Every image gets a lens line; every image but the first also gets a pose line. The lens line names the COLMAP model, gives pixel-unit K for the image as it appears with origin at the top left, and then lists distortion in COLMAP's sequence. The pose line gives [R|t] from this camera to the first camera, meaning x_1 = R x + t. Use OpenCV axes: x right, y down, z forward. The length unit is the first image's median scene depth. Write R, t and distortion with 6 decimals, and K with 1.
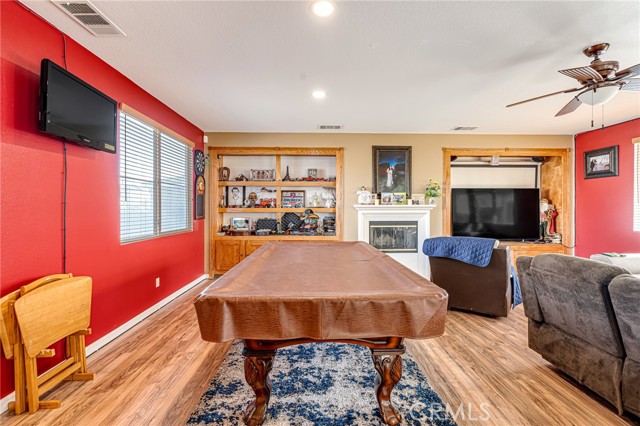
lens RADIAL K [[282.6, 0, 321.9], [0, 282.6, 208.4], [0, 0, 1]] dist [-0.005058, 0.002675]
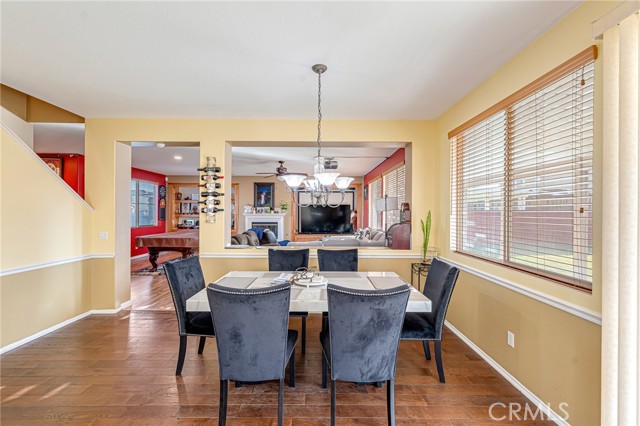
lens RADIAL K [[282.6, 0, 321.3], [0, 282.6, 214.9], [0, 0, 1]] dist [-0.005058, 0.002675]
pose [[0.999494, 0.005864, -0.031263, 0.695436], [-0.005676, 0.999965, 0.006119, -0.017321], [0.031297, -0.005938, 0.999492, -0.883245]]
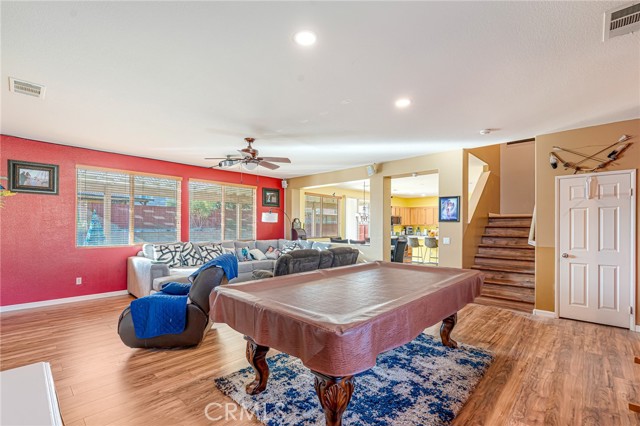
lens RADIAL K [[282.6, 0, 321.4], [0, 282.6, 221.6], [0, 0, 1]] dist [-0.005058, 0.002675]
pose [[-0.703731, 0.010240, 0.710392, -0.303975], [-0.001688, 0.999869, -0.016085, -0.004952], [-0.710464, -0.012519, -0.703622, 0.922698]]
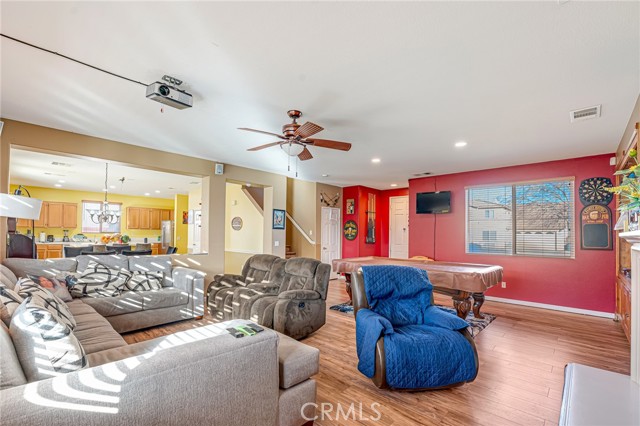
lens RADIAL K [[282.6, 0, 317.8], [0, 282.6, 220.0], [0, 0, 1]] dist [-0.005058, 0.002675]
pose [[-0.710482, -0.044451, -0.702310, 0.853239], [-0.015348, 0.998744, -0.047687, -0.002220], [0.703548, -0.023101, -0.710272, 0.956155]]
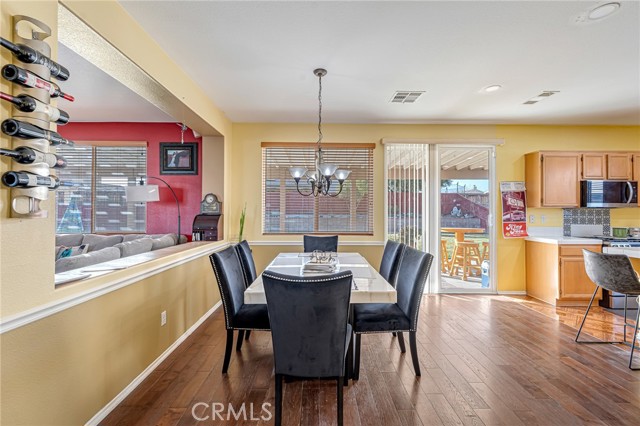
lens RADIAL K [[282.6, 0, 313.4], [0, 282.6, 209.2], [0, 0, 1]] dist [-0.005058, 0.002675]
pose [[0.027245, 0.011057, 0.999568, 0.127876], [-0.001193, 0.999938, -0.011028, 0.002687], [-0.999628, -0.000892, 0.027257, -0.396175]]
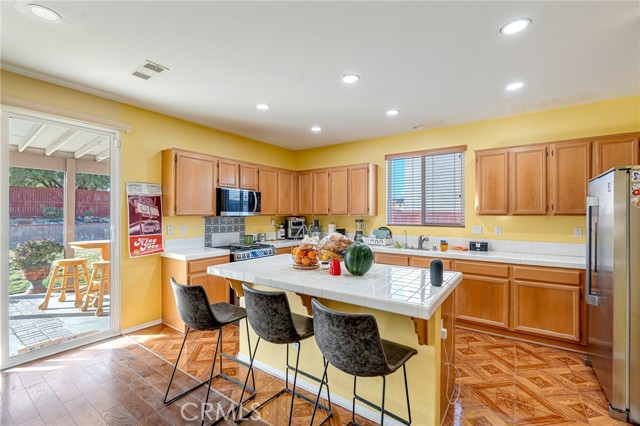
lens RADIAL K [[282.6, 0, 322.2], [0, 282.6, 214.2], [0, 0, 1]] dist [-0.005058, 0.002675]
pose [[-0.799307, -0.000654, 0.600922, 0.265987], [0.000662, 0.999998, 0.001969, -0.018813], [-0.600922, 0.001972, -0.799305, -0.698879]]
